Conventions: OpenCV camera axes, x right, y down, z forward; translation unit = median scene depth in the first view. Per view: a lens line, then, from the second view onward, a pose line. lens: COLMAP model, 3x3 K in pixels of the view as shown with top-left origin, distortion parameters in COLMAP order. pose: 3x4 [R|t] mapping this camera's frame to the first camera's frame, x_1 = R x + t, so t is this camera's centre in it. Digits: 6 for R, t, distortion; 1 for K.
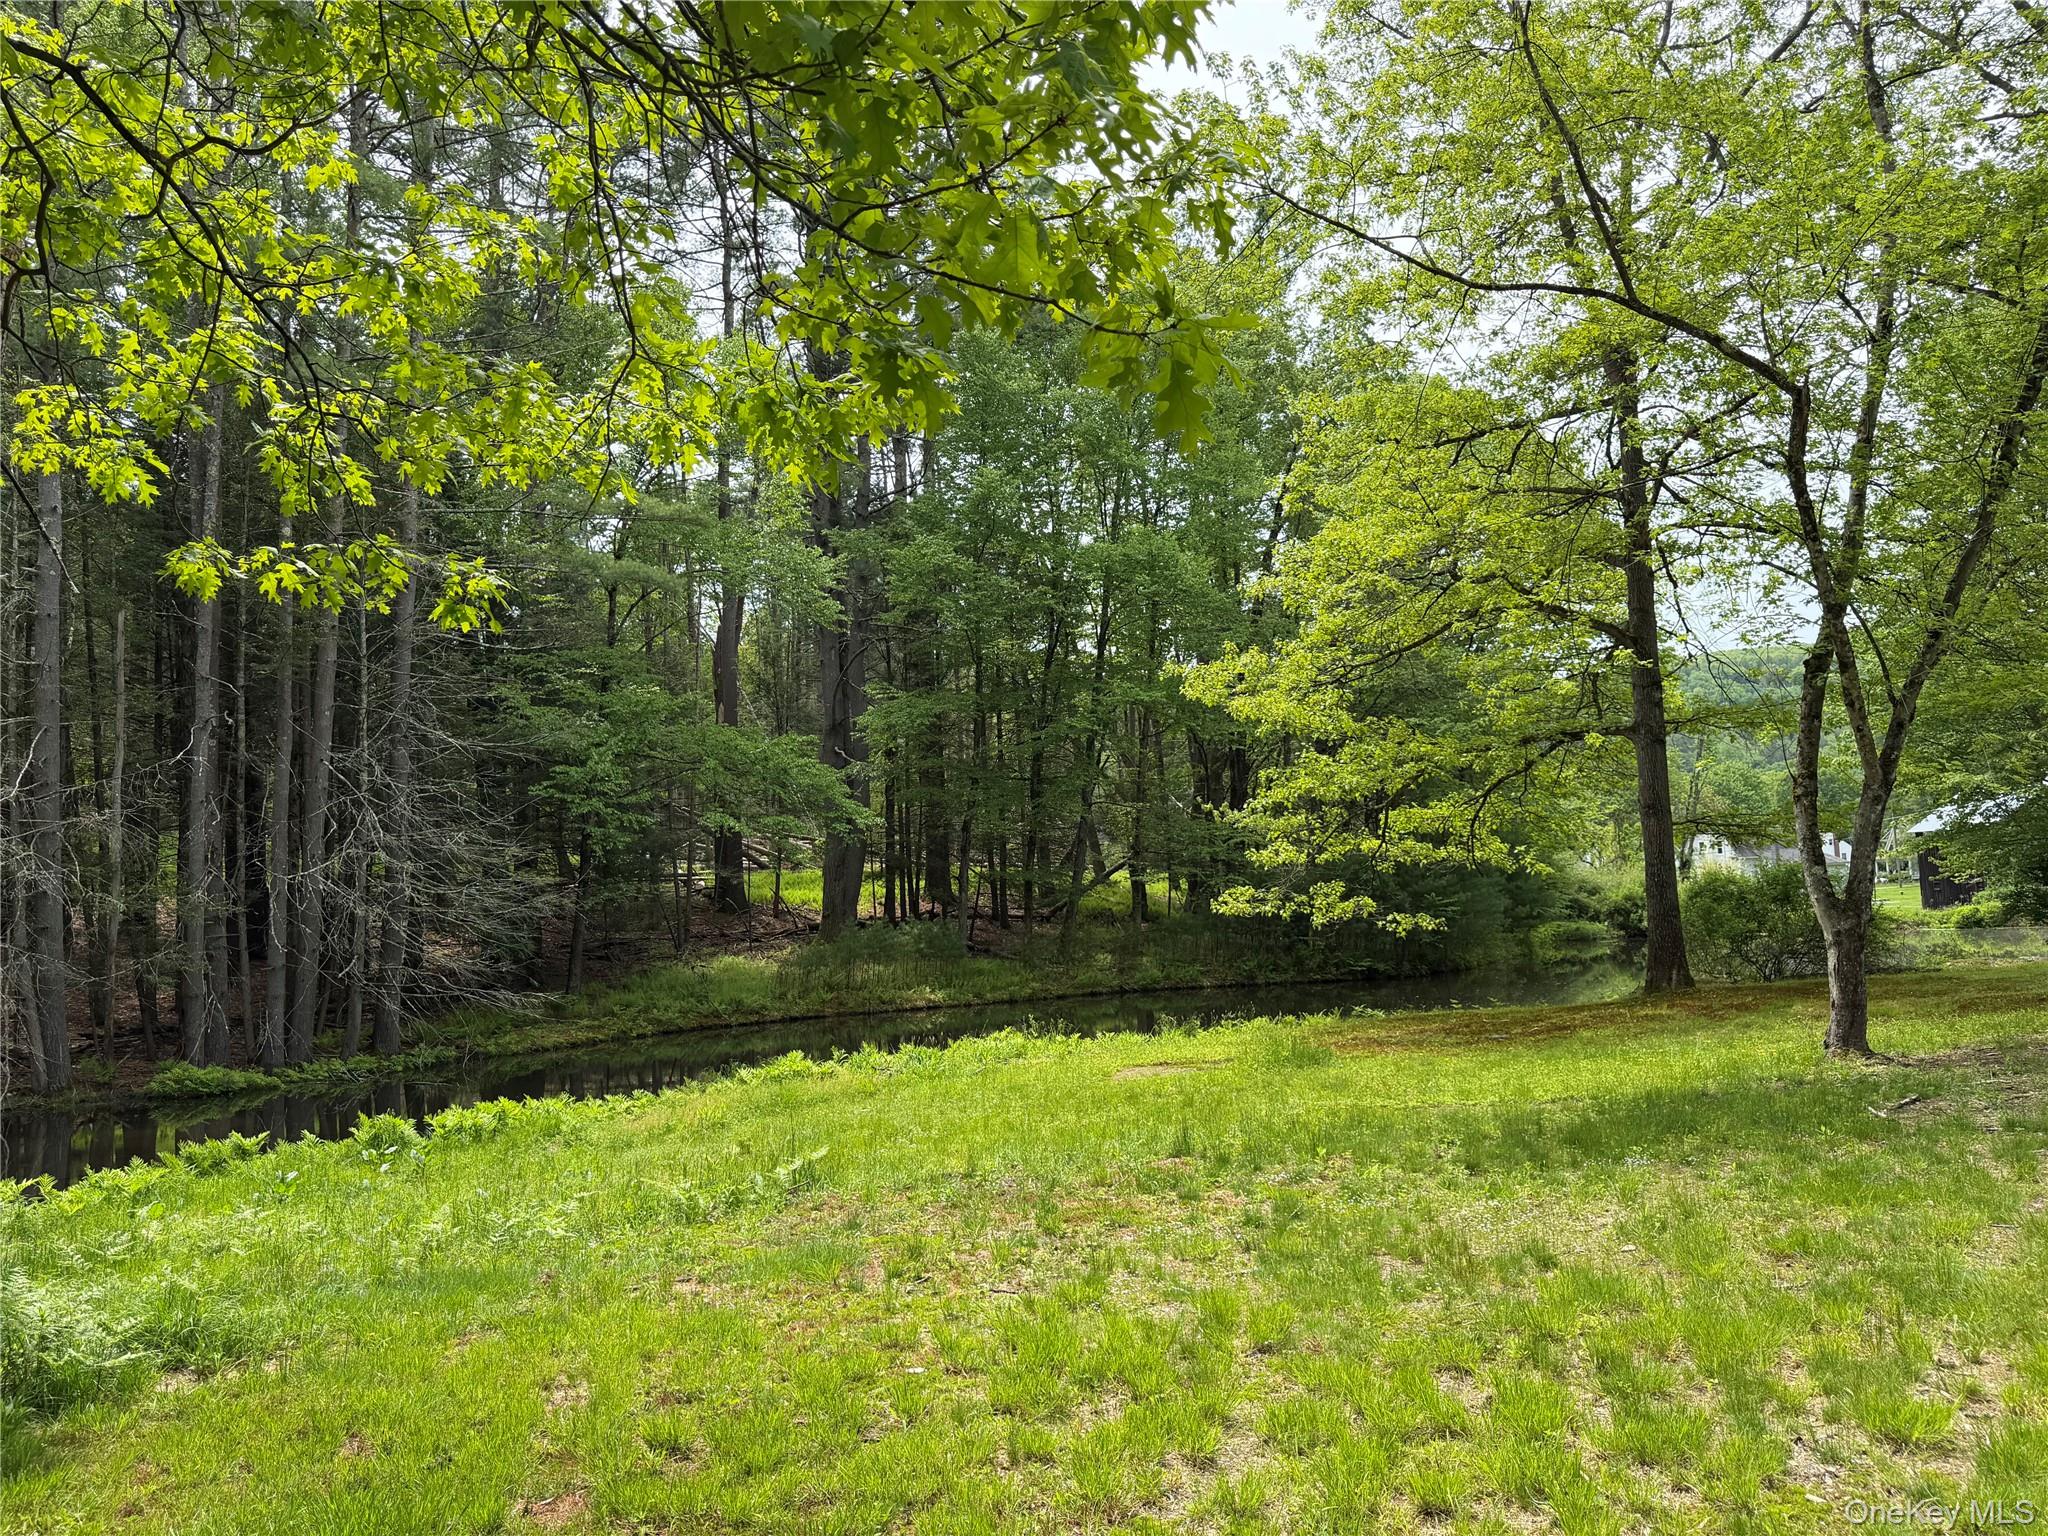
lens RADIAL K [[1456.7, 0, 1021.0], [0, 1456.7, 762.8], [0, 0, 1]] dist [0.054651, -0.069548]
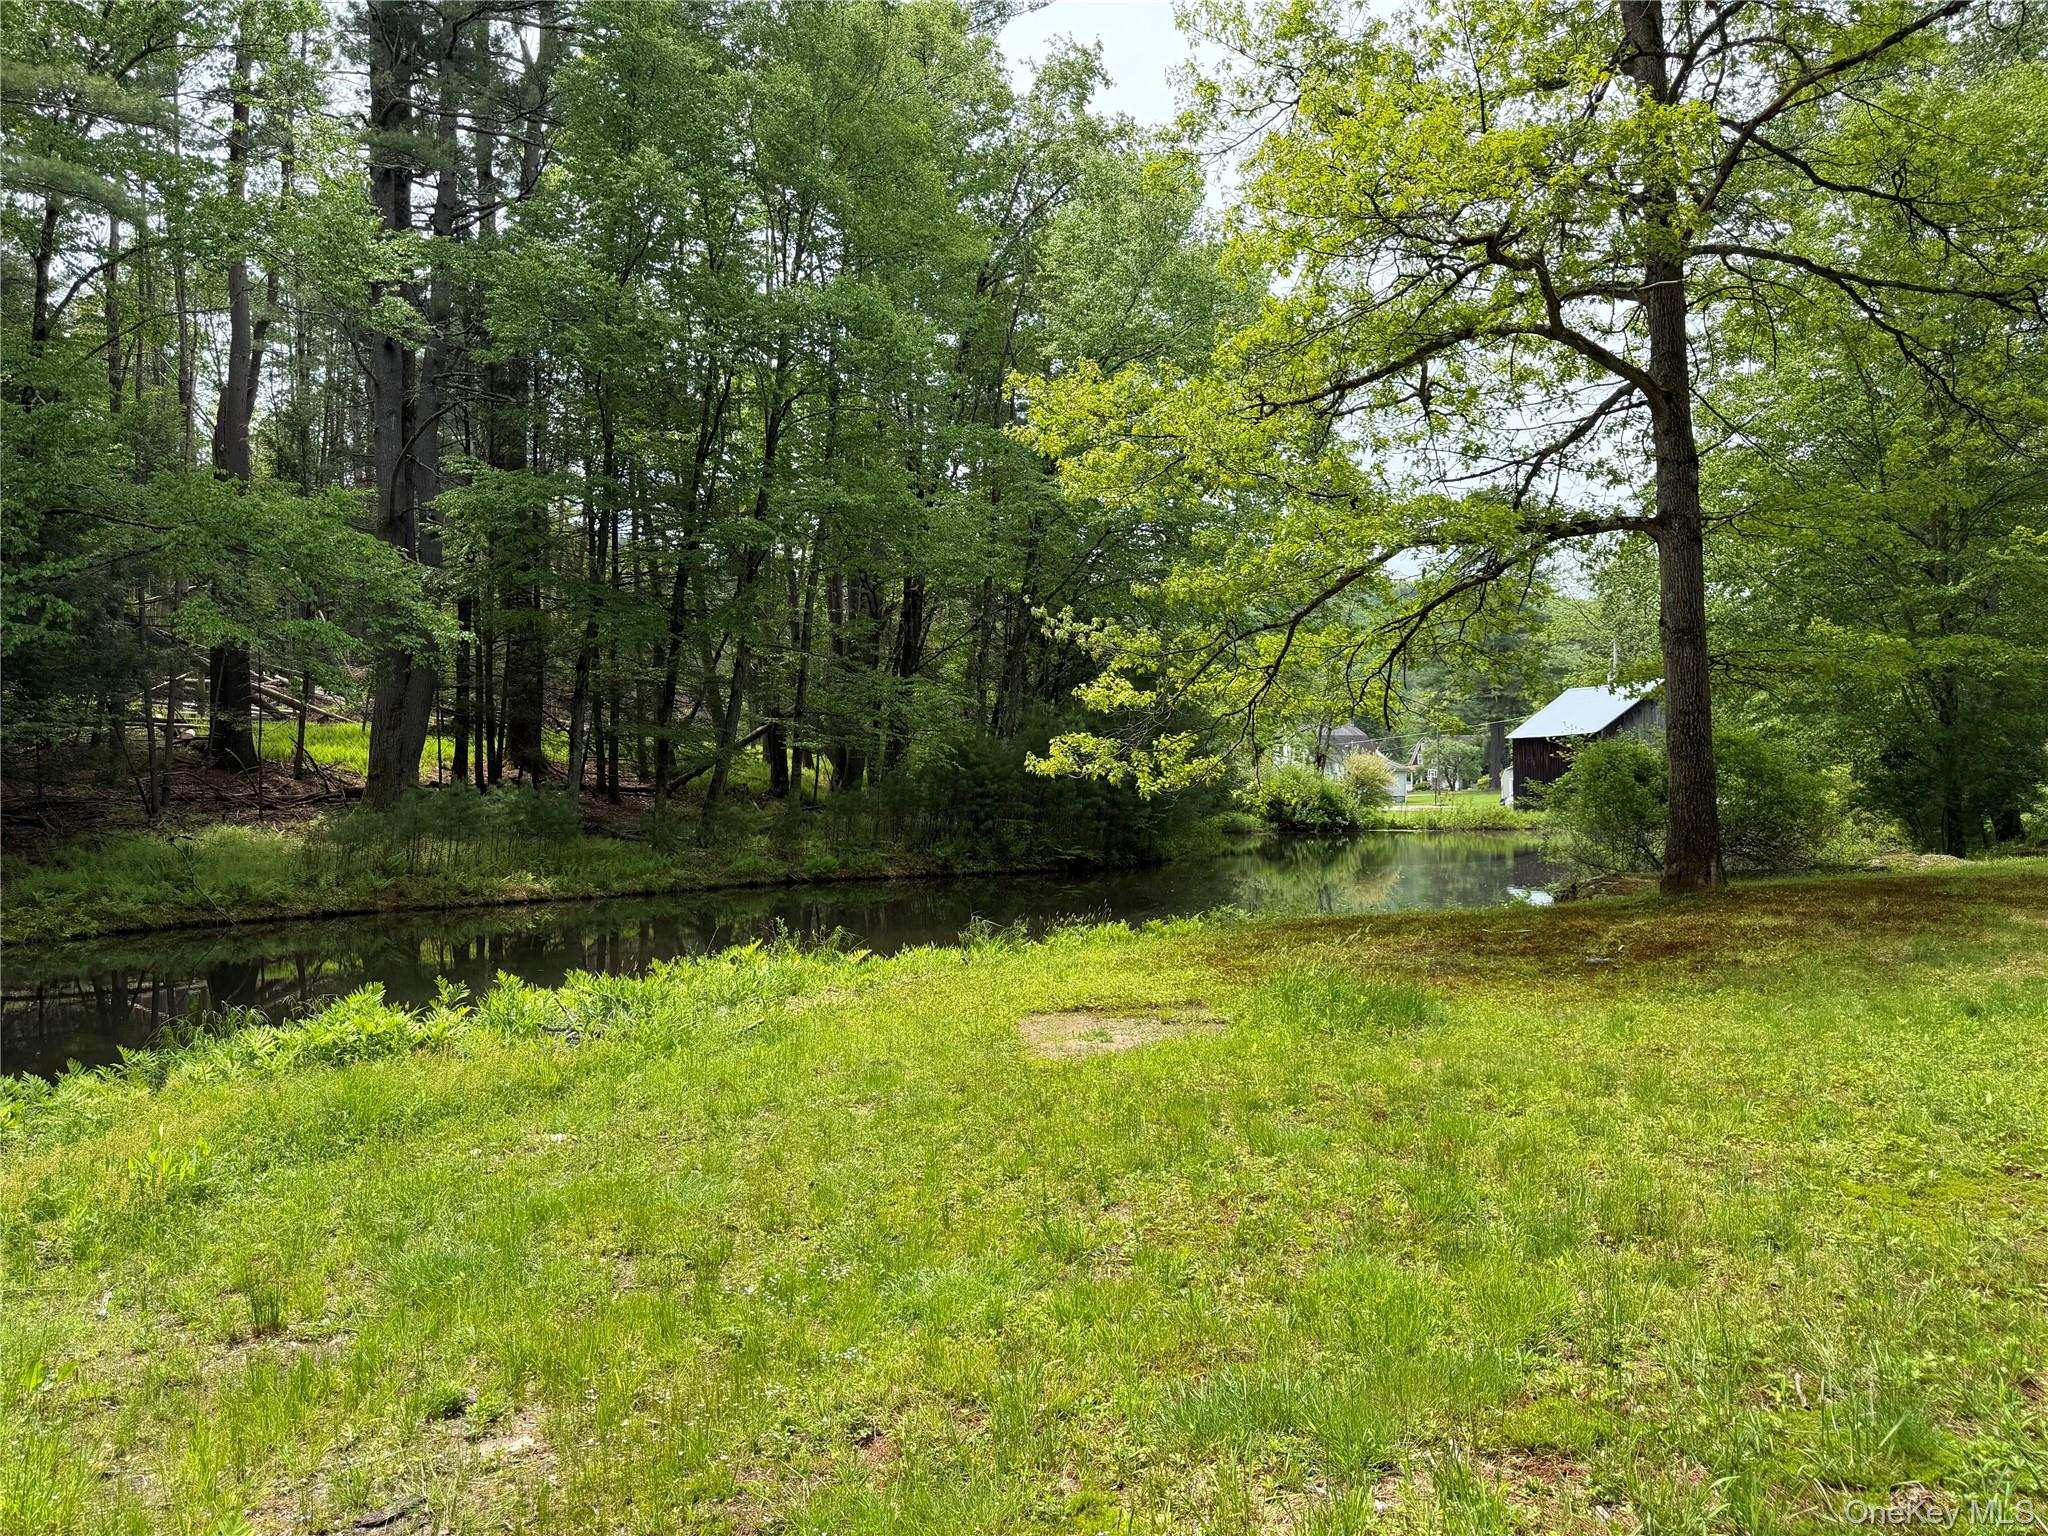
lens RADIAL K [[1456.7, 0, 1035.7], [0, 1456.7, 768.2], [0, 0, 1]] dist [0.054651, -0.069548]
pose [[0.953462, 0.037041, 0.299229, -0.040094], [-0.060069, 0.995867, 0.068127, 0.032053], [-0.295468, -0.082931, 0.951746, 0.203465]]
